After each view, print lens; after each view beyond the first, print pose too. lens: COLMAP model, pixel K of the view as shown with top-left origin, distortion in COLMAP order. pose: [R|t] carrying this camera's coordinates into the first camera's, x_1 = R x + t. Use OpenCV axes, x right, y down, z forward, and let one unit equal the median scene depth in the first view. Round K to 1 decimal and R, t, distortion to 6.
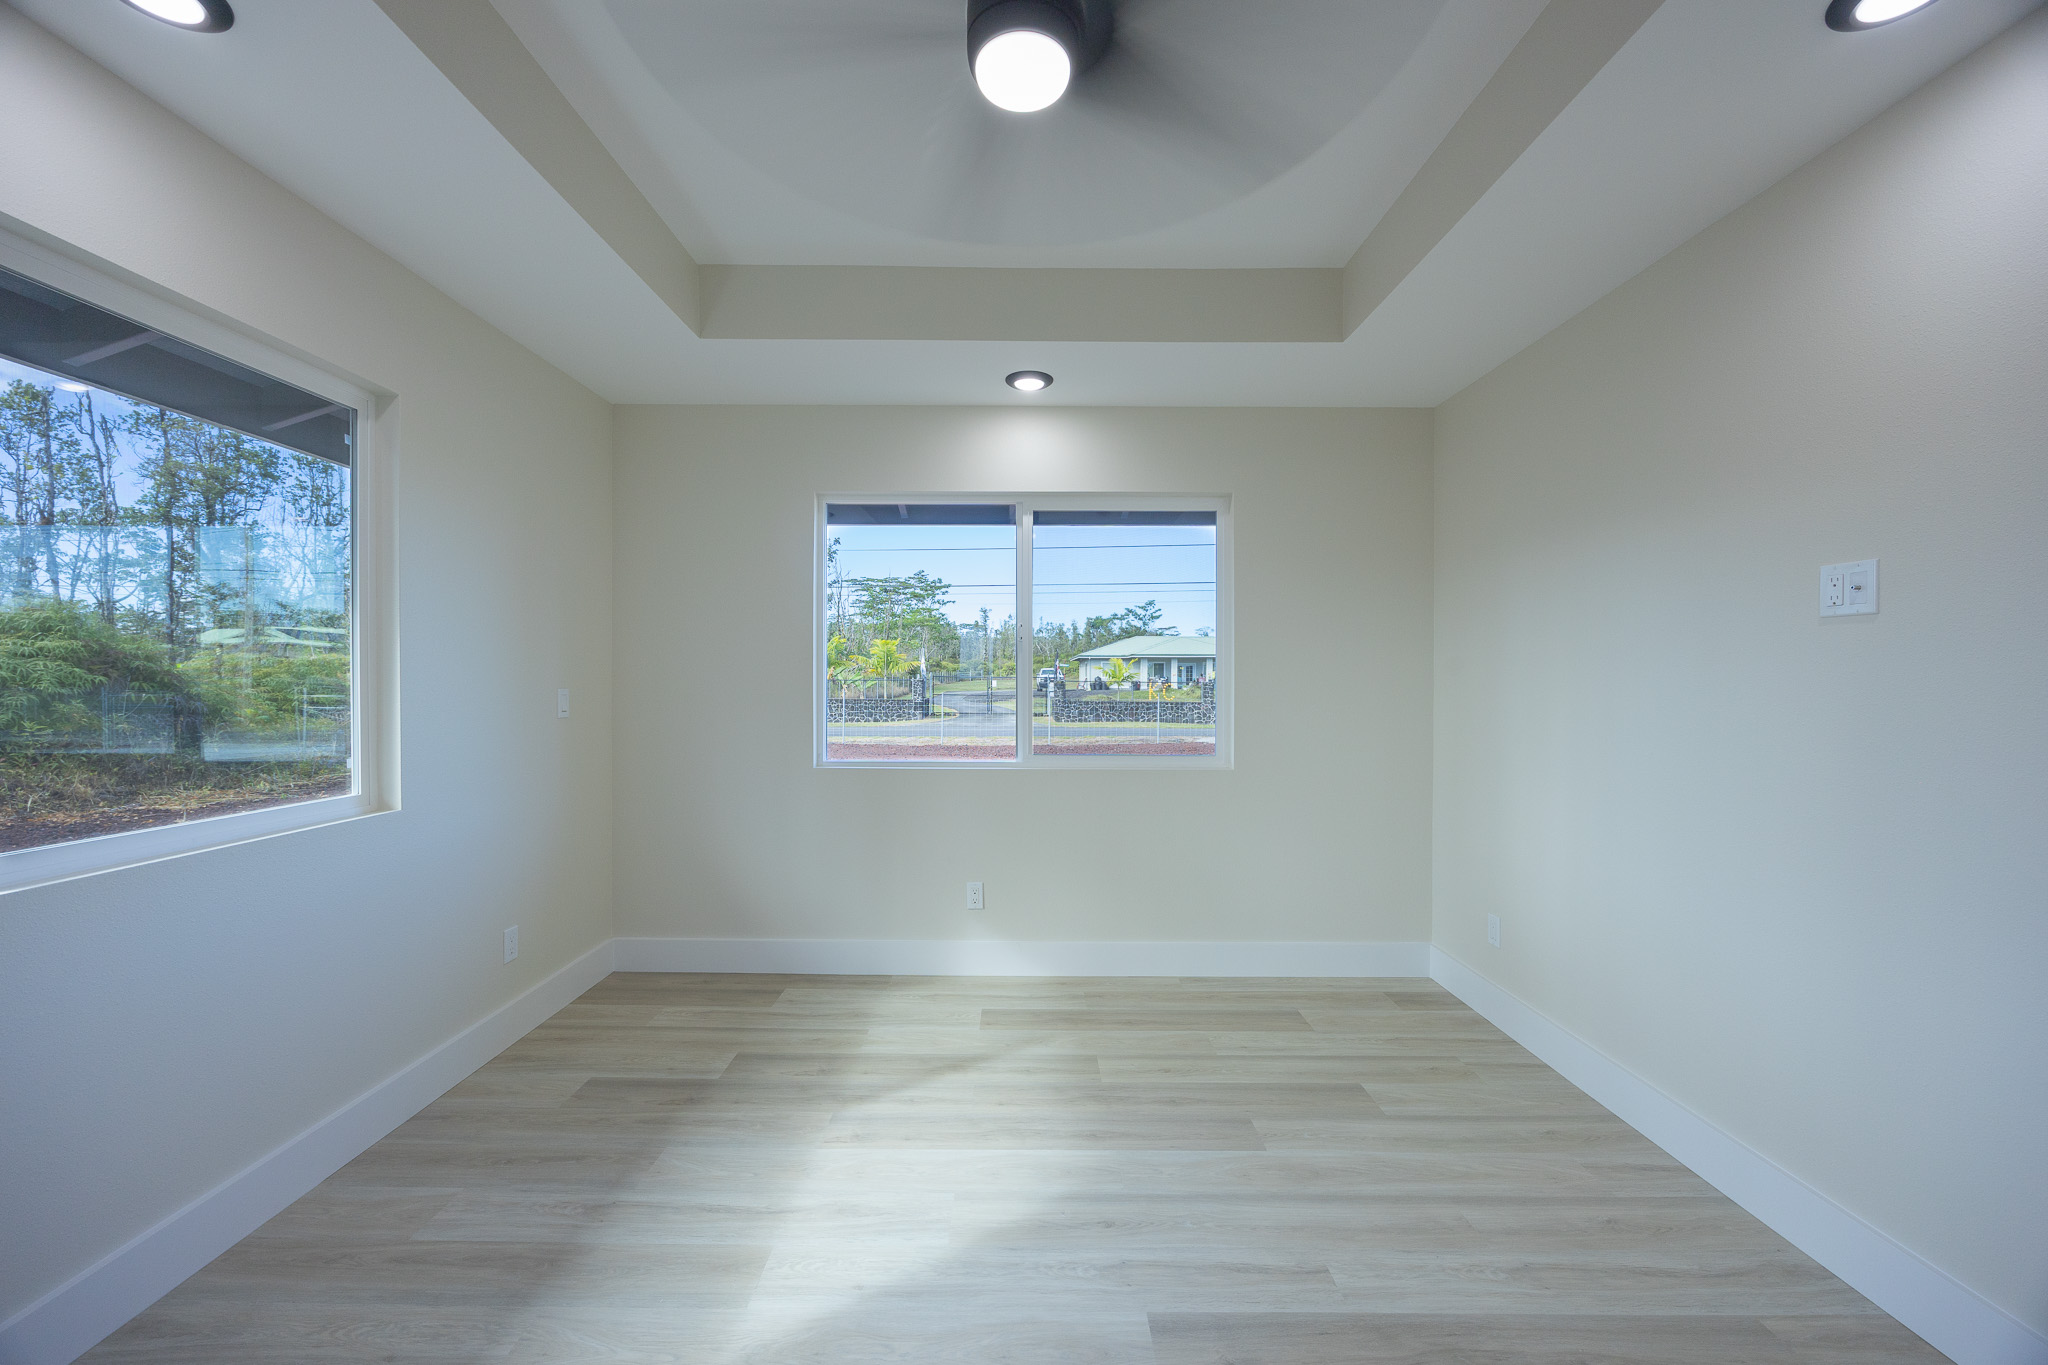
lens RADIAL K [[782.3, 0, 1018.9], [0, 782.3, 679.4], [0, 0, 1]] dist [-0.004682, 0.000666]
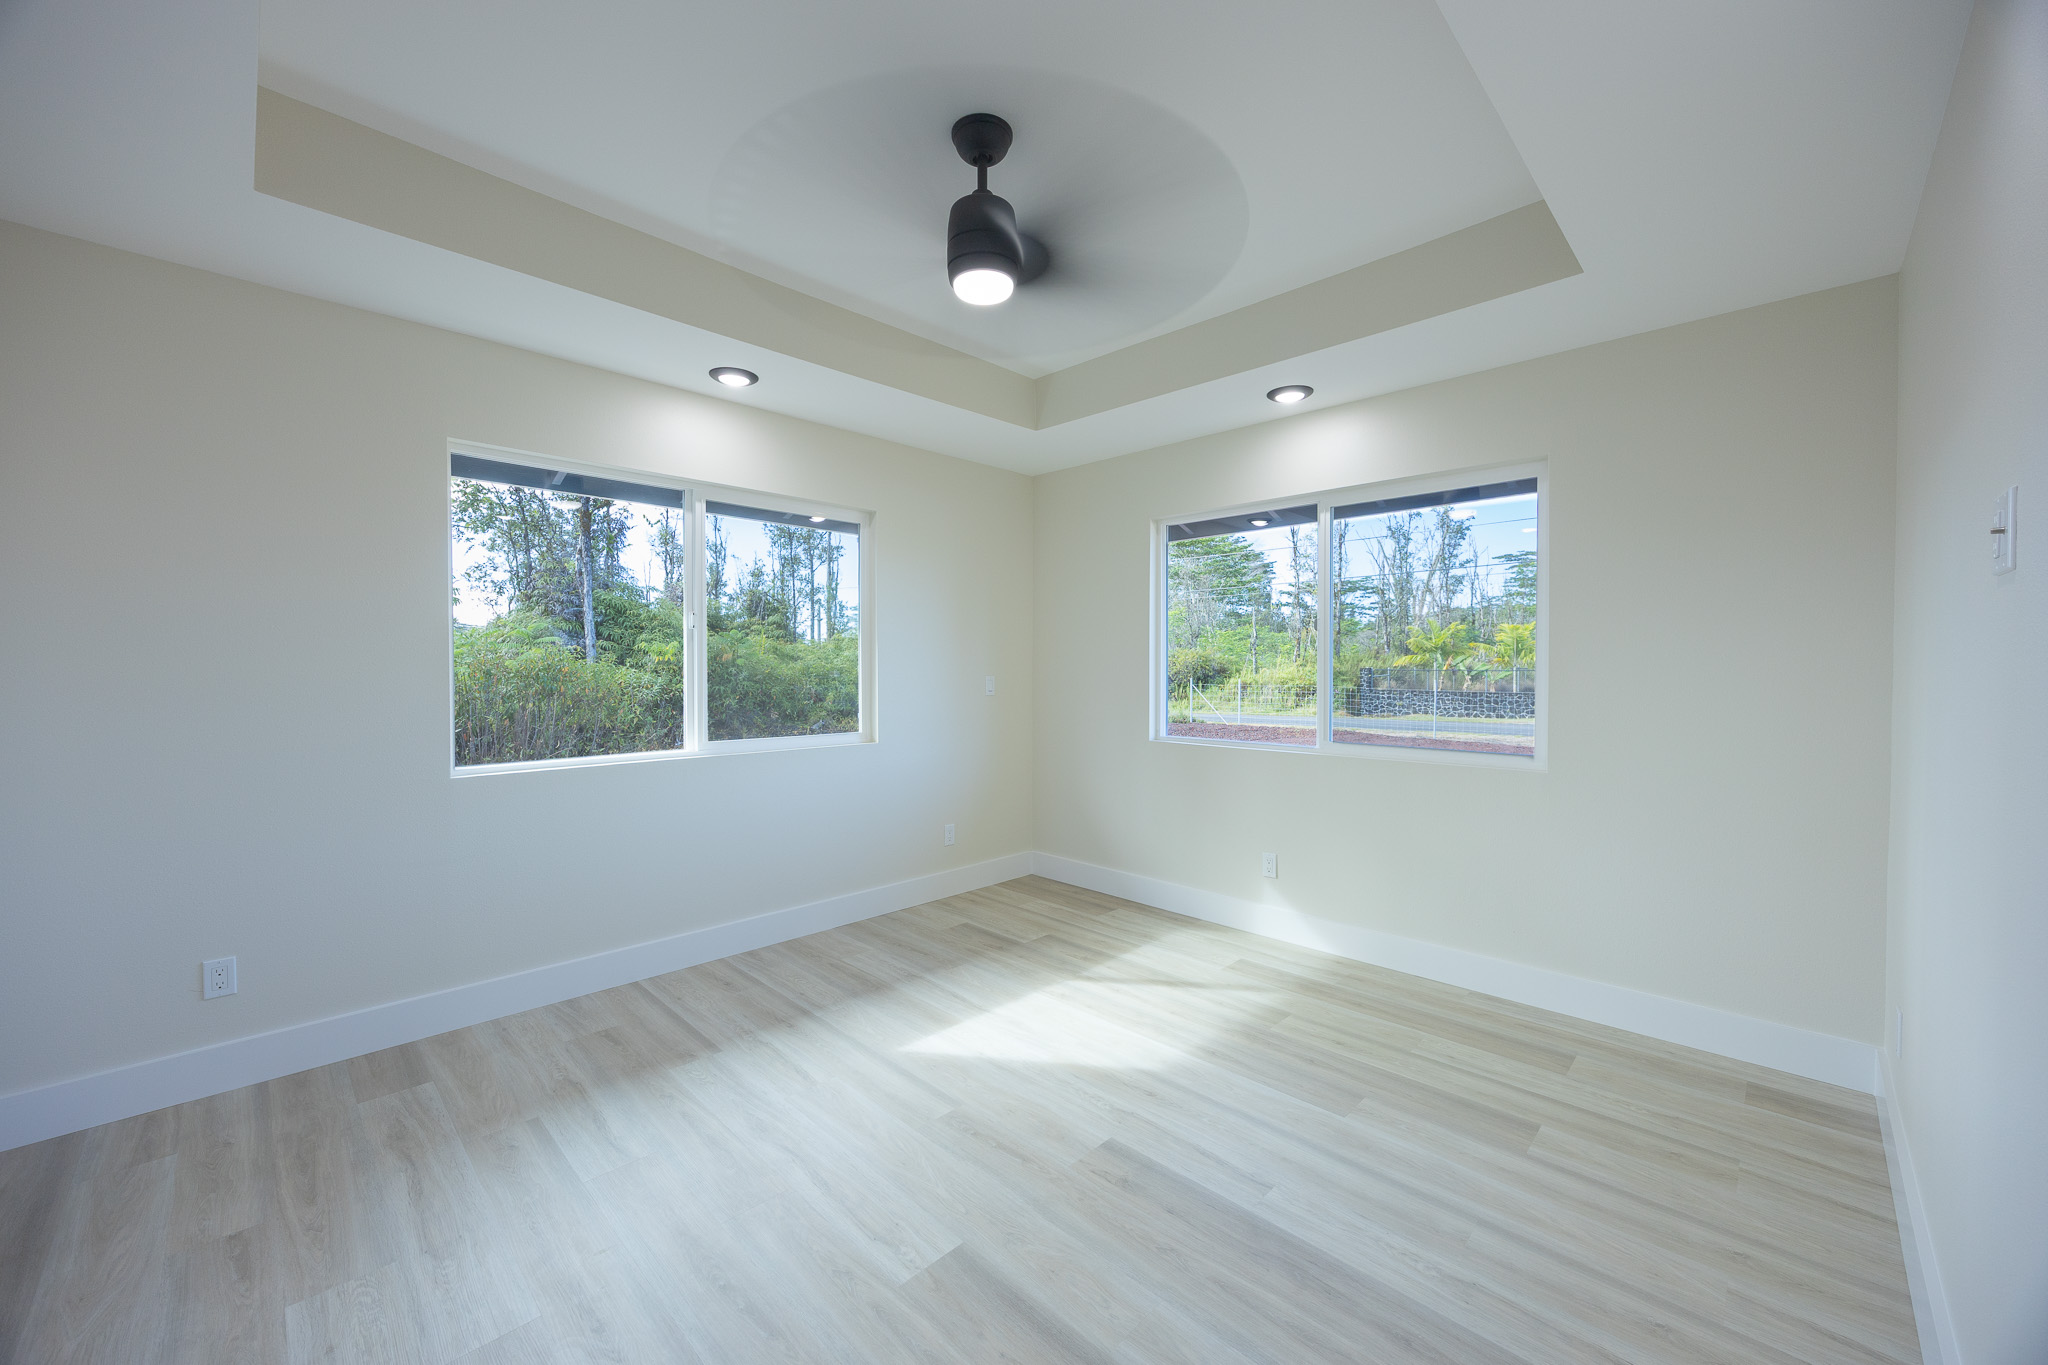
lens RADIAL K [[782.3, 0, 1014.7], [0, 782.3, 678.7], [0, 0, 1]] dist [-0.004682, 0.000666]
pose [[0.706995, 0.006807, -0.707186, 0.625325], [0.001219, 0.999940, 0.010843, 0.000500], [0.707218, -0.008528, 0.706944, -0.044215]]
